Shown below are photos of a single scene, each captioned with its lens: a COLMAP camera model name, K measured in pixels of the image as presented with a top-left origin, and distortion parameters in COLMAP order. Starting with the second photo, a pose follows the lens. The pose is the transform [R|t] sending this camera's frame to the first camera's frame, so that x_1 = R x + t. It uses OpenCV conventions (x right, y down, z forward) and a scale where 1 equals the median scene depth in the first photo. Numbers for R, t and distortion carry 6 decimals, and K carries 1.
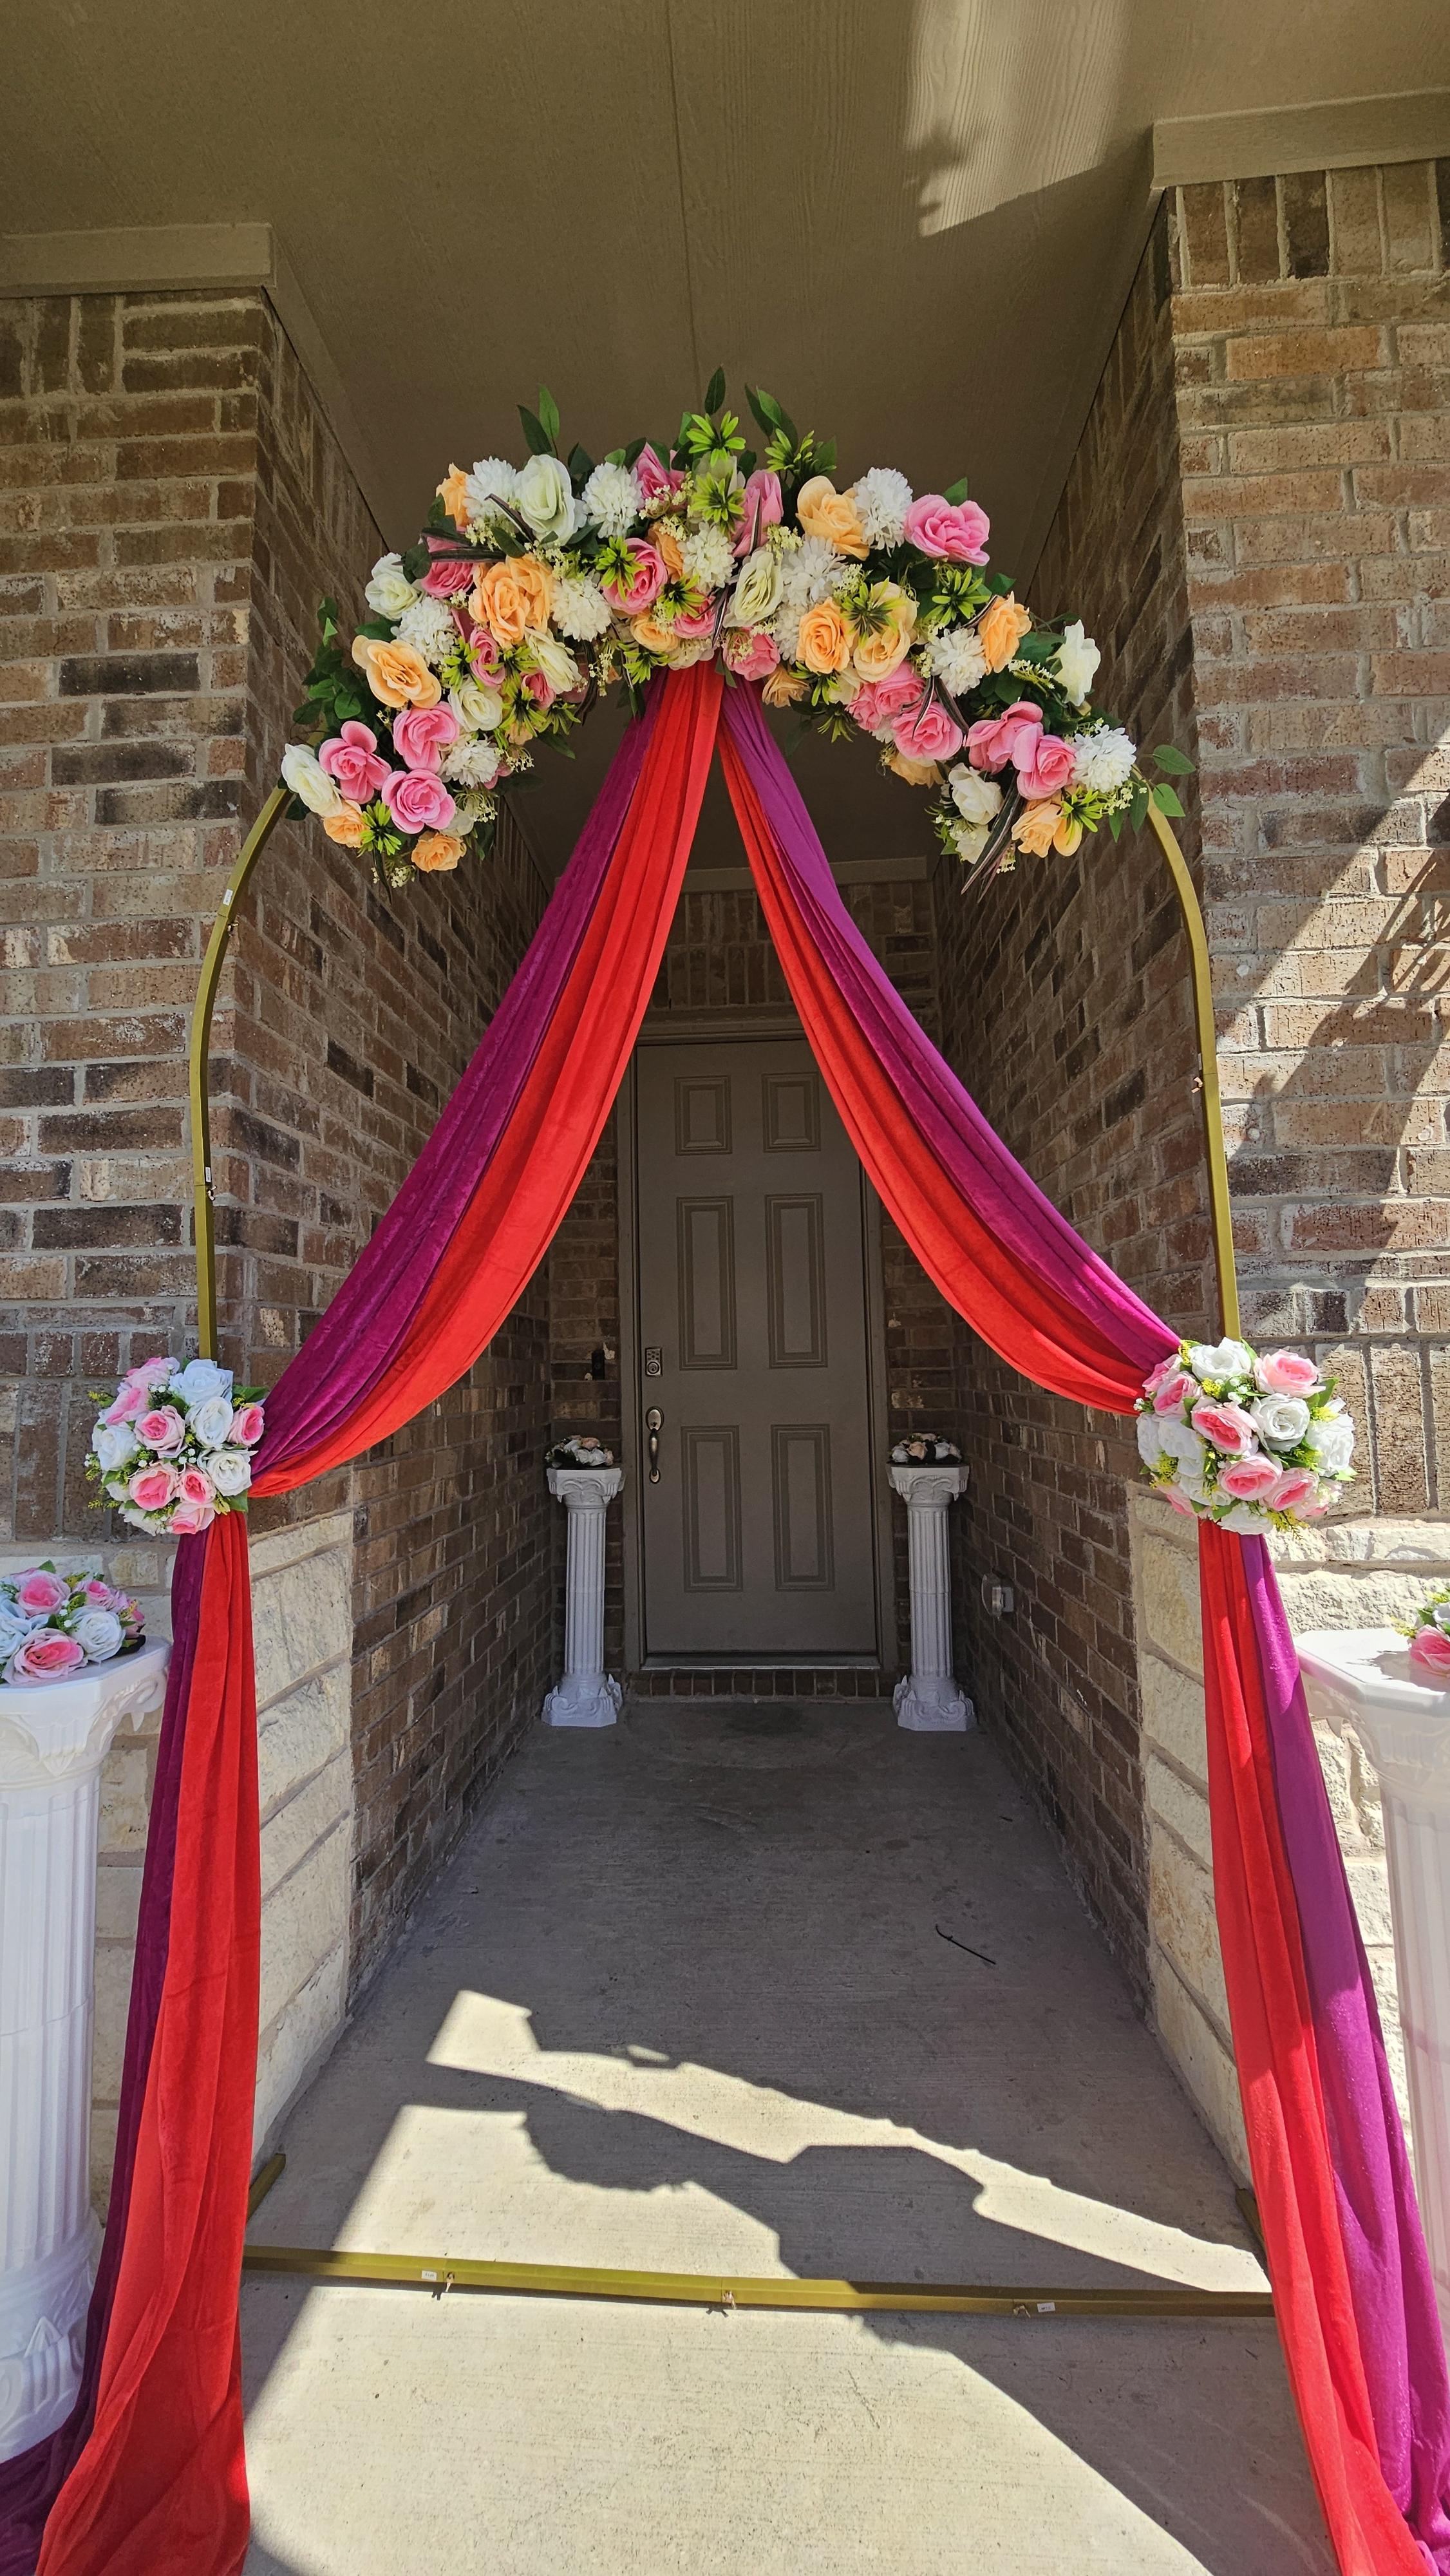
lens RADIAL K [[1038.6, 0, 725.0], [0, 1038.6, 1288.0], [0, 0, 1]] dist [0.000632, 0.000089]
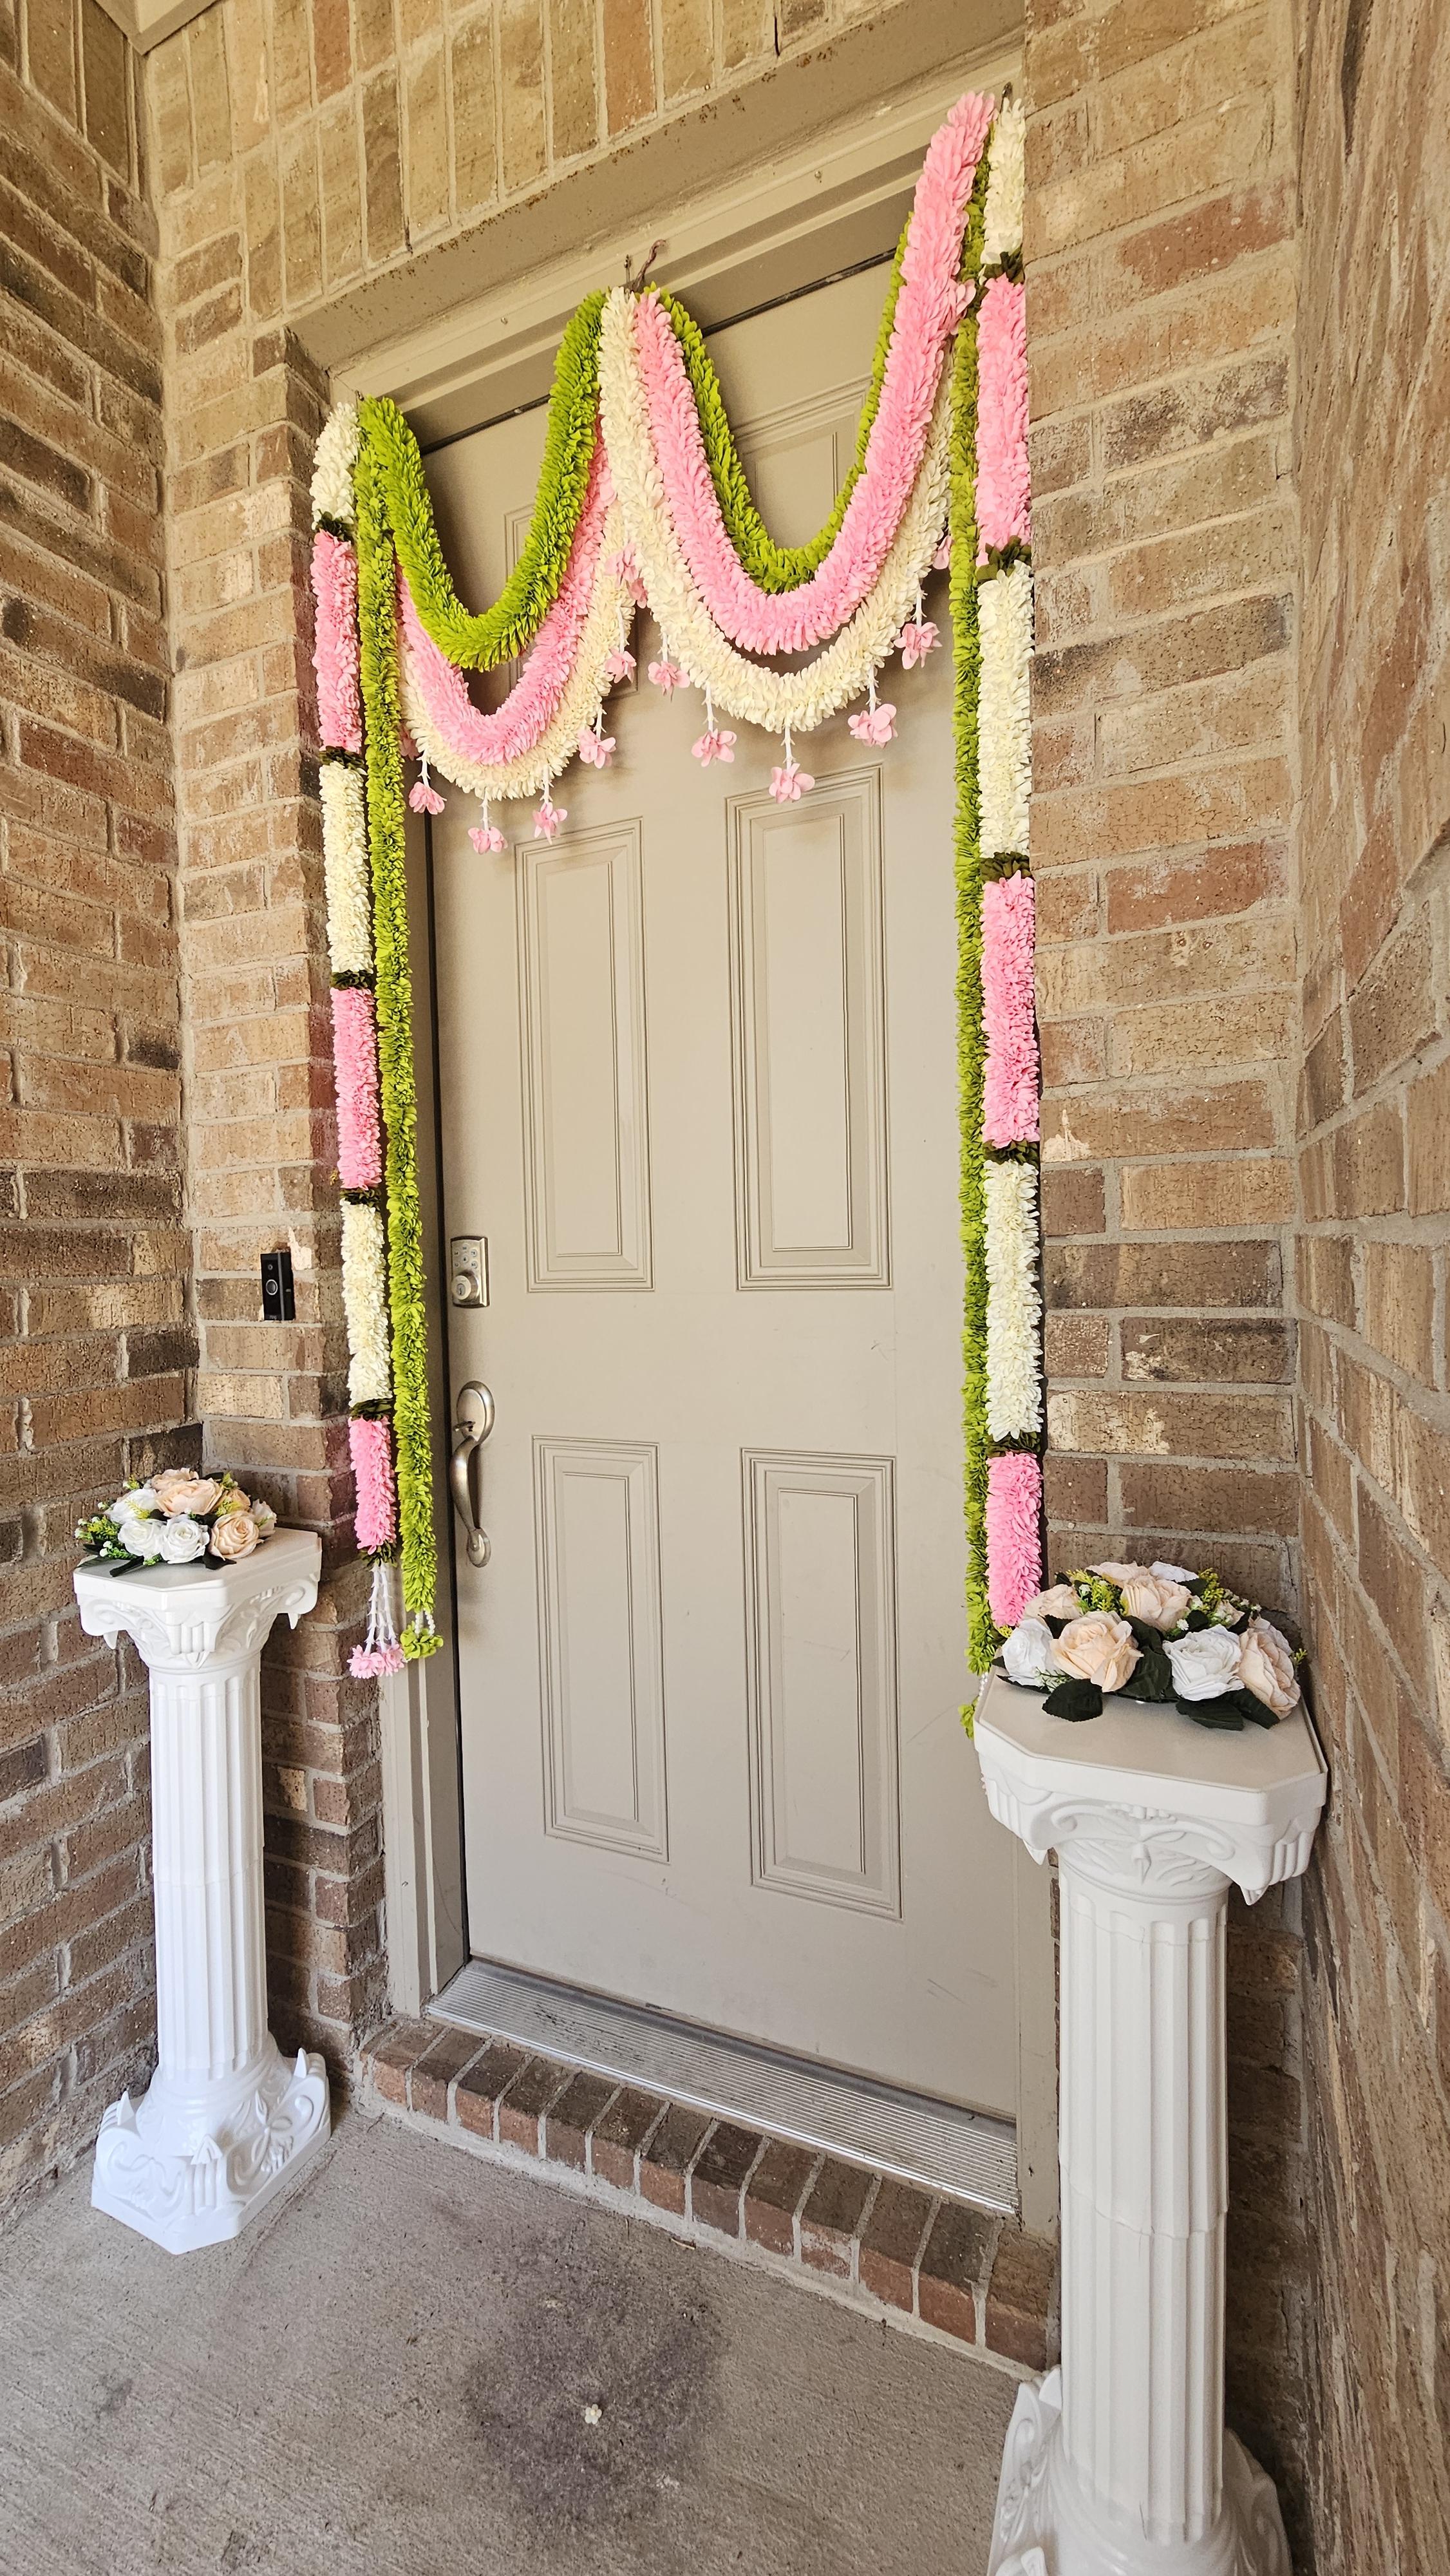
lens RADIAL K [[1038.6, 0, 725.0], [0, 1038.6, 1288.0], [0, 0, 1]] dist [0.000632, 0.000089]
pose [[0.929938, 0.011802, -0.367527, 0.187971], [0.038956, 0.990698, 0.130382, 0.031902], [0.365647, -0.135565, 0.920828, 0.728003]]
